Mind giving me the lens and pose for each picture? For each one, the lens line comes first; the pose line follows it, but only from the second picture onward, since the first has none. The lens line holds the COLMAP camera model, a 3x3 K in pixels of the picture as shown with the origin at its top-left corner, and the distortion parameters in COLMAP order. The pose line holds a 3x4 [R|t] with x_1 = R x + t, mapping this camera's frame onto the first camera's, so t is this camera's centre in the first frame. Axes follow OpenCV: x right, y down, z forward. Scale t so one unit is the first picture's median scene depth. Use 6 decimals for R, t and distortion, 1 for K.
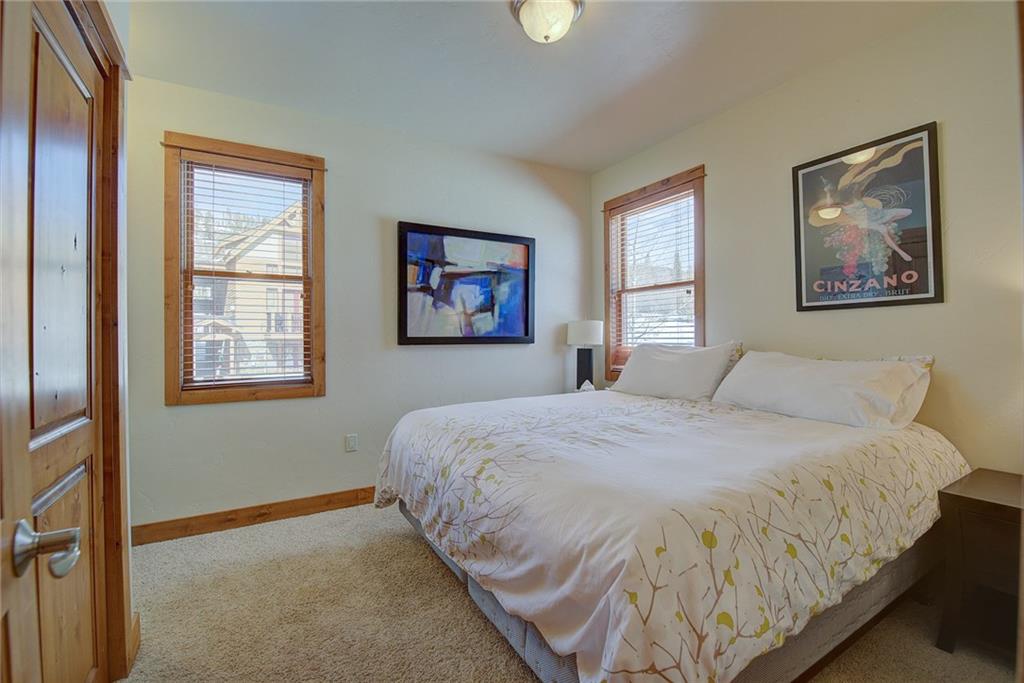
lens RADIAL K [[441.3, 0, 509.6], [0, 441.3, 337.3], [0, 0, 1]] dist [-0.005509, -0.007605]
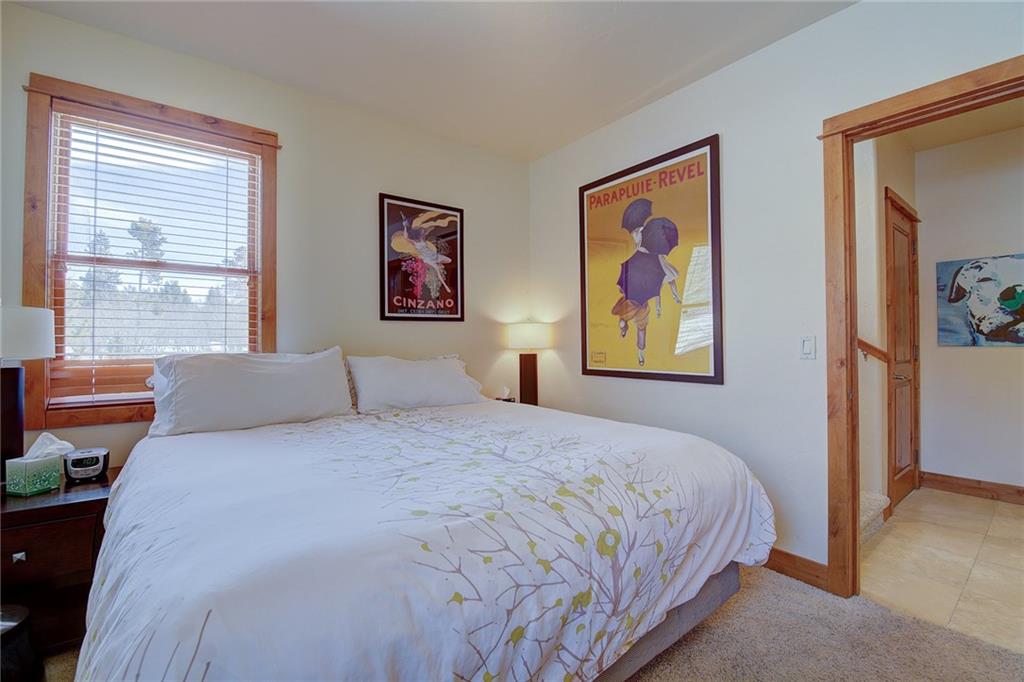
lens RADIAL K [[441.3, 0, 509.0], [0, 441.3, 340.1], [0, 0, 1]] dist [-0.005509, -0.007605]
pose [[-0.137669, 0.007204, 0.990452, -0.617277], [0.003228, 0.999972, -0.006825, 0.002485], [-0.990473, 0.002258, -0.137688, 0.970487]]
